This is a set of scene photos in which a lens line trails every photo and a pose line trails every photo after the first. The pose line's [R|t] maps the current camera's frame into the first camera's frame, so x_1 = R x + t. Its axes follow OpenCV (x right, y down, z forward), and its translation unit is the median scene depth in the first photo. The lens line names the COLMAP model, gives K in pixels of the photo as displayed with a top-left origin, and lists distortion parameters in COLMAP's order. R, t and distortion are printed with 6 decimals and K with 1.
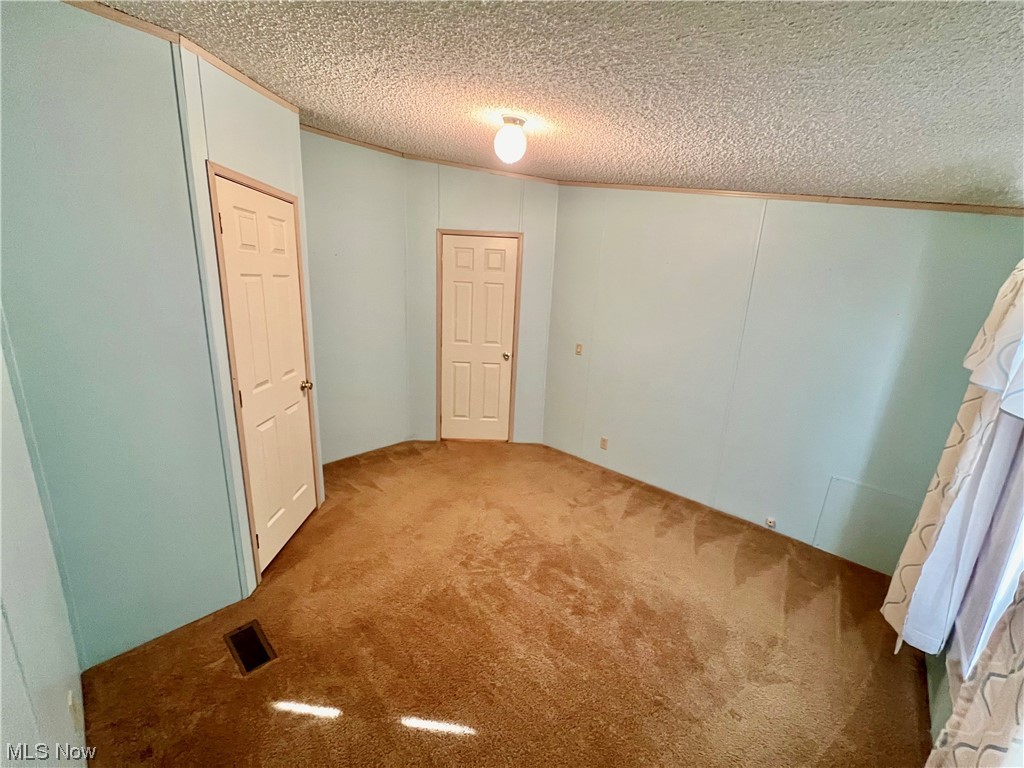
lens RADIAL K [[410.2, 0, 512.0], [0, 410.2, 384.0], [0, 0, 1]] dist [-0.001503, 0.000296]
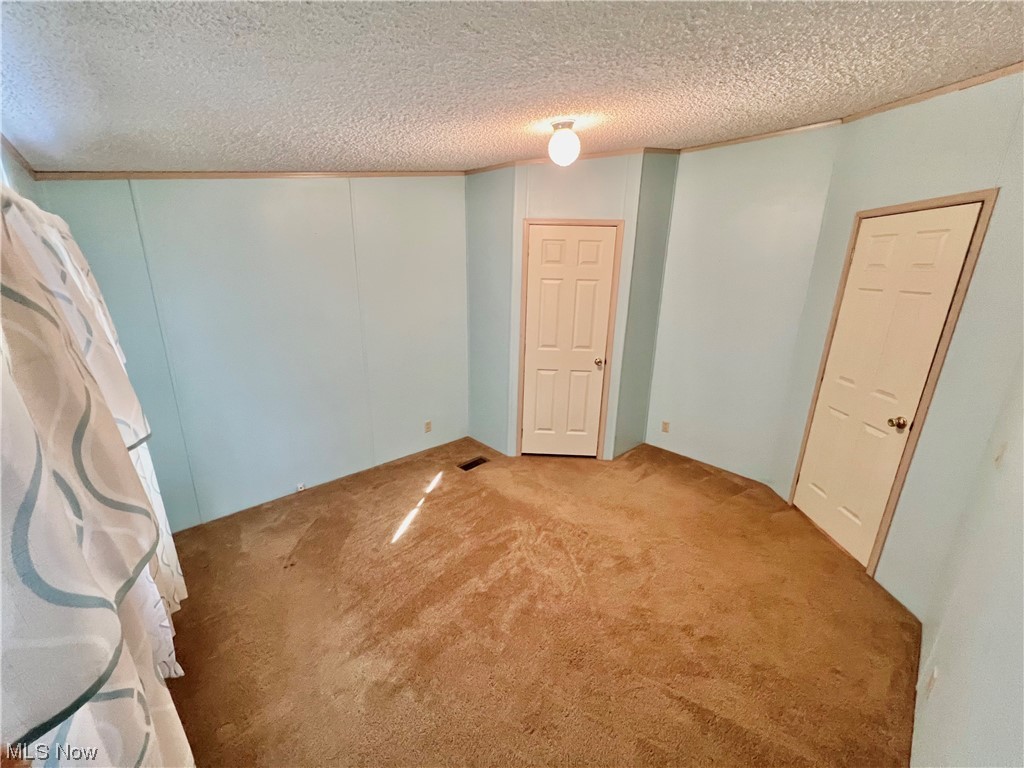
lens RADIAL K [[408.5, 0, 511.0], [0, 408.5, 383.8], [0, 0, 1]] dist [-0.001658, -0.000021]
pose [[-0.063645, 0.227852, -0.971614, 0.581659], [-0.266062, 0.934476, 0.236571, -0.117835], [0.961853, 0.273566, 0.001148, 0.521699]]
